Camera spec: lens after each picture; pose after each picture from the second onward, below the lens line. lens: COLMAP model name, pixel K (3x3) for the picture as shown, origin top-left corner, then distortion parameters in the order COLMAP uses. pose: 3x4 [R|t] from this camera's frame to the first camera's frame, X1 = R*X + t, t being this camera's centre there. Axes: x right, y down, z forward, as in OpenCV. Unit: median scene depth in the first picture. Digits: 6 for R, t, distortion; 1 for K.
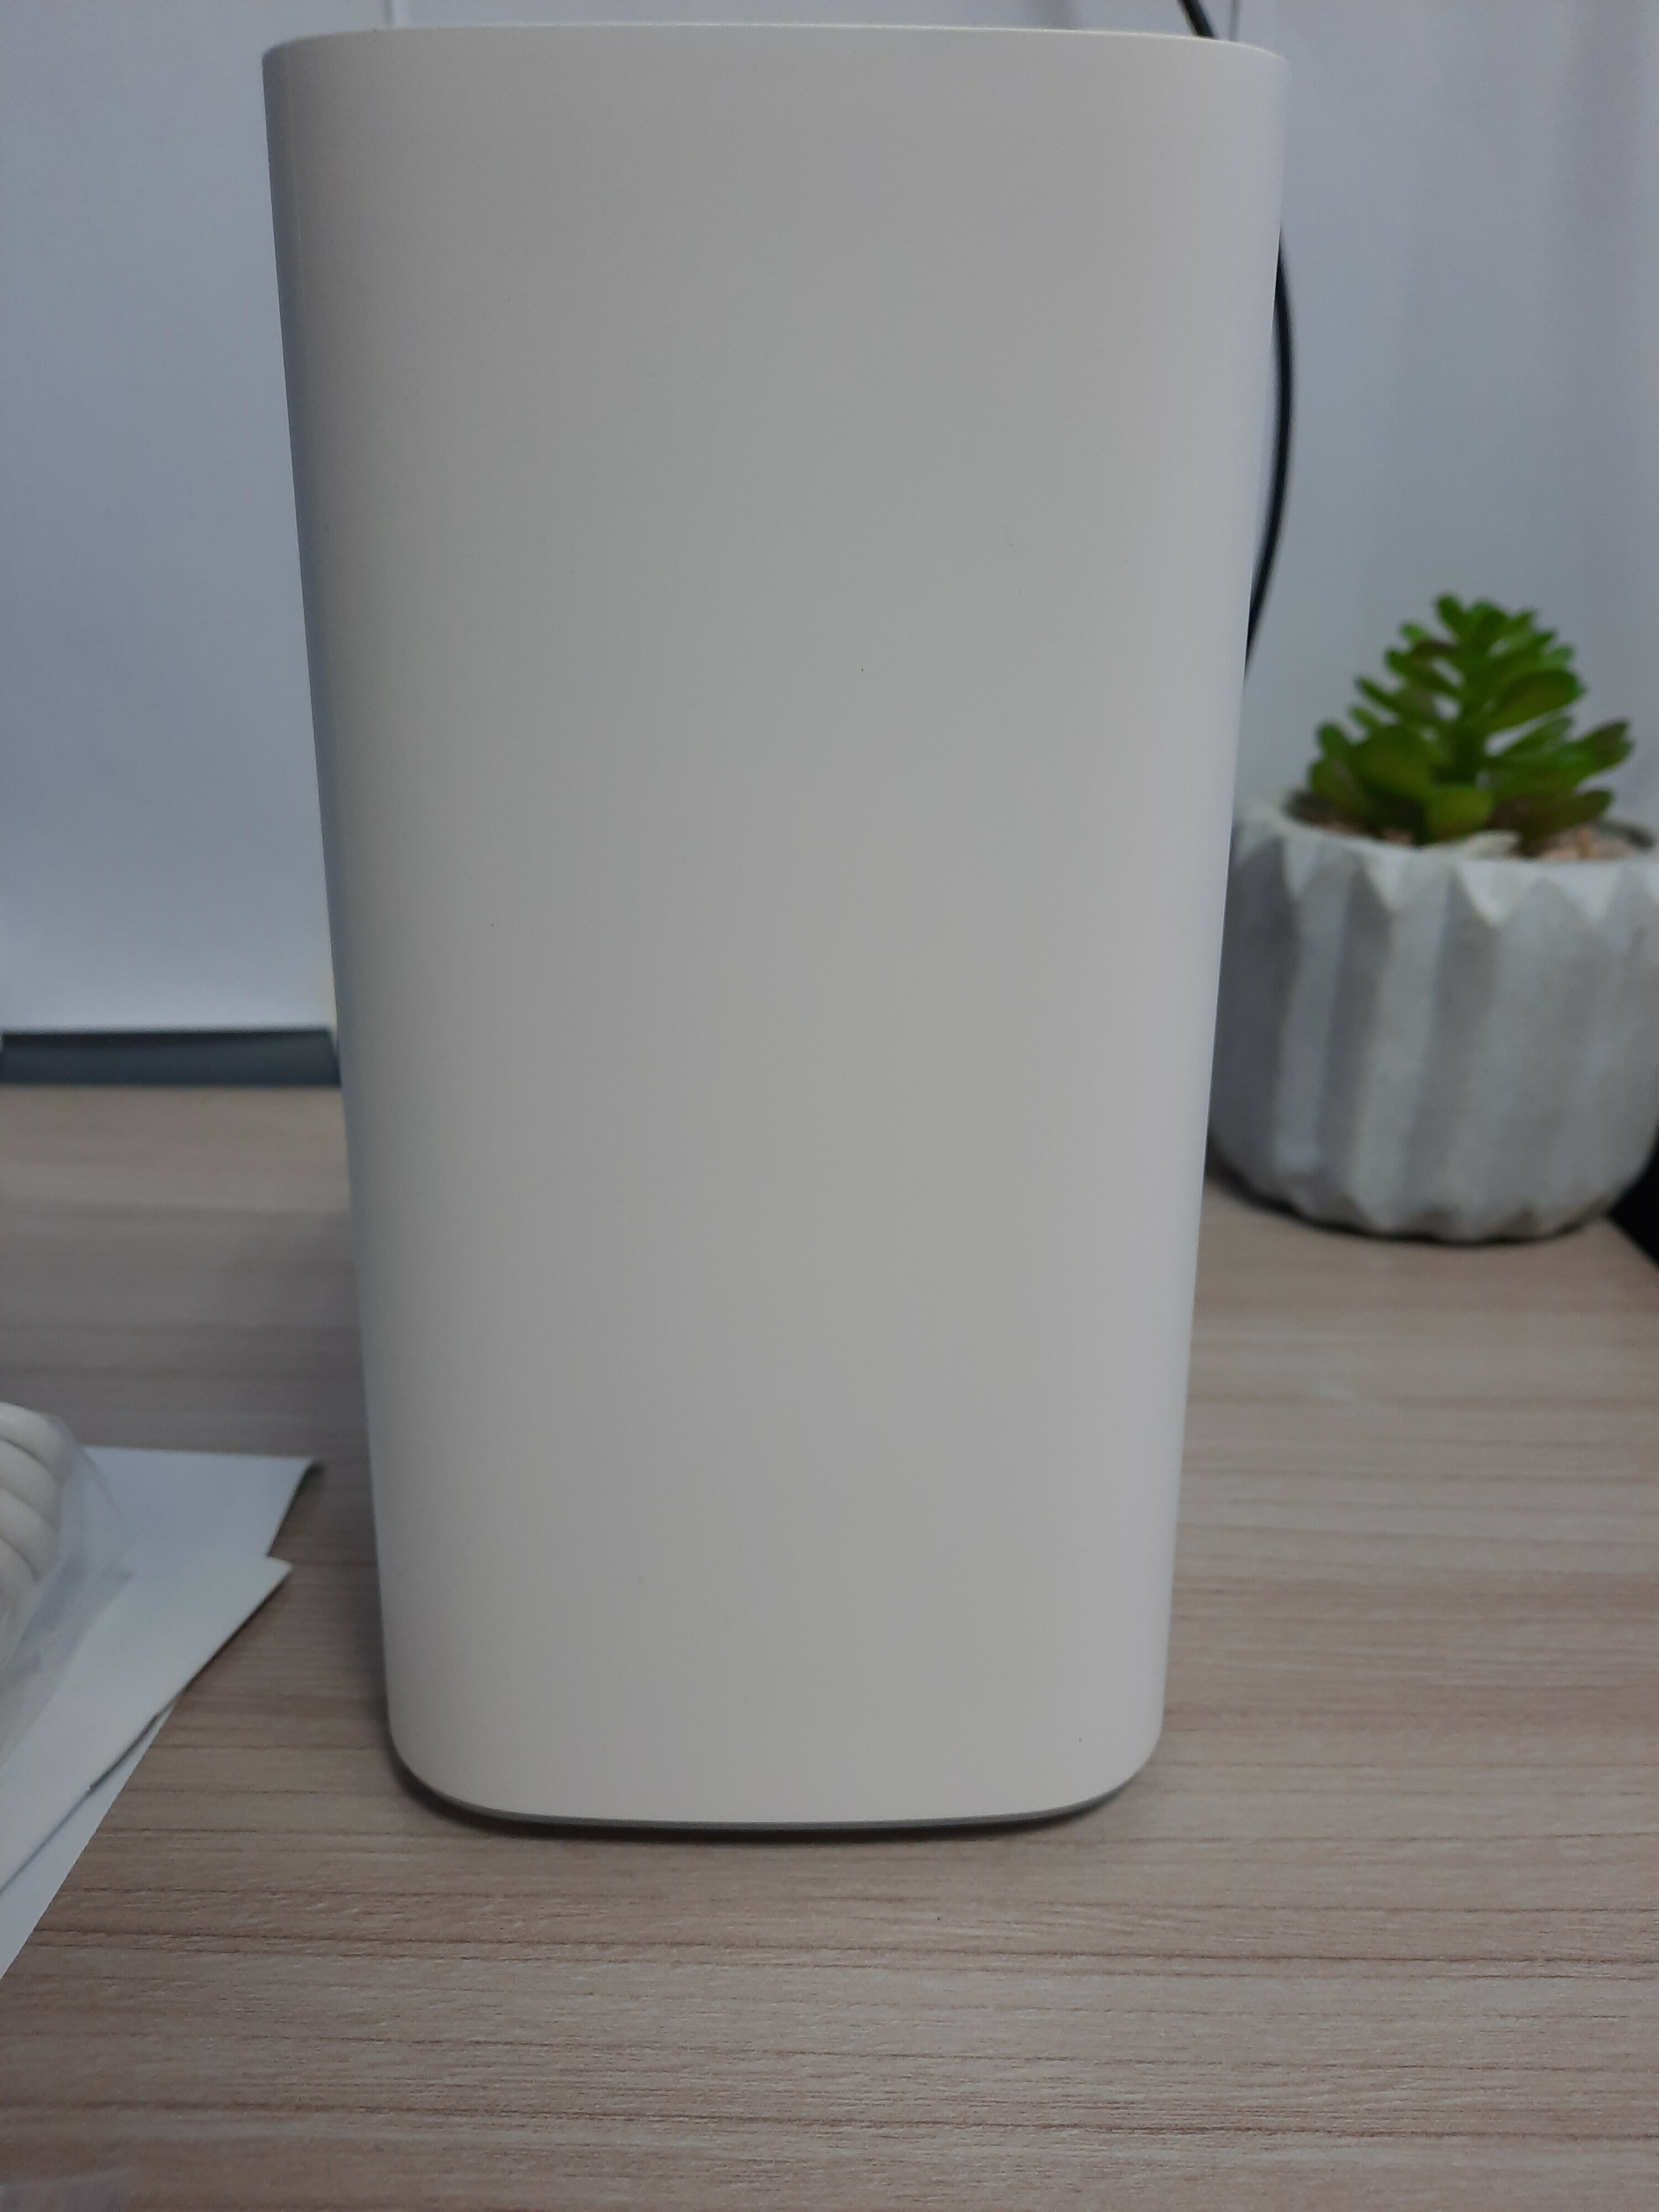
lens RADIAL K [[1677.1, 0, 831.2], [0, 1677.1, 1114.7], [0, 0, 1]] dist [0.004060, -0.029845]
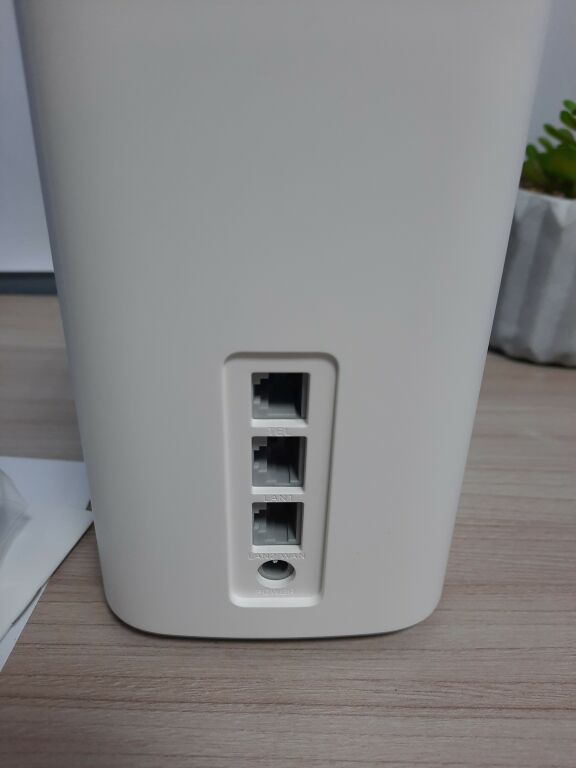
lens RADIAL K [[582.3, 0, 288.1], [0, 582.3, 381.1], [0, 0, 1]] dist [0.004060, -0.029845]
pose [[0.999855, 0.005244, 0.016210, -0.094430], [-0.007509, 0.989691, 0.143021, -0.037951], [-0.015293, -0.143122, 0.989587, 0.294708]]
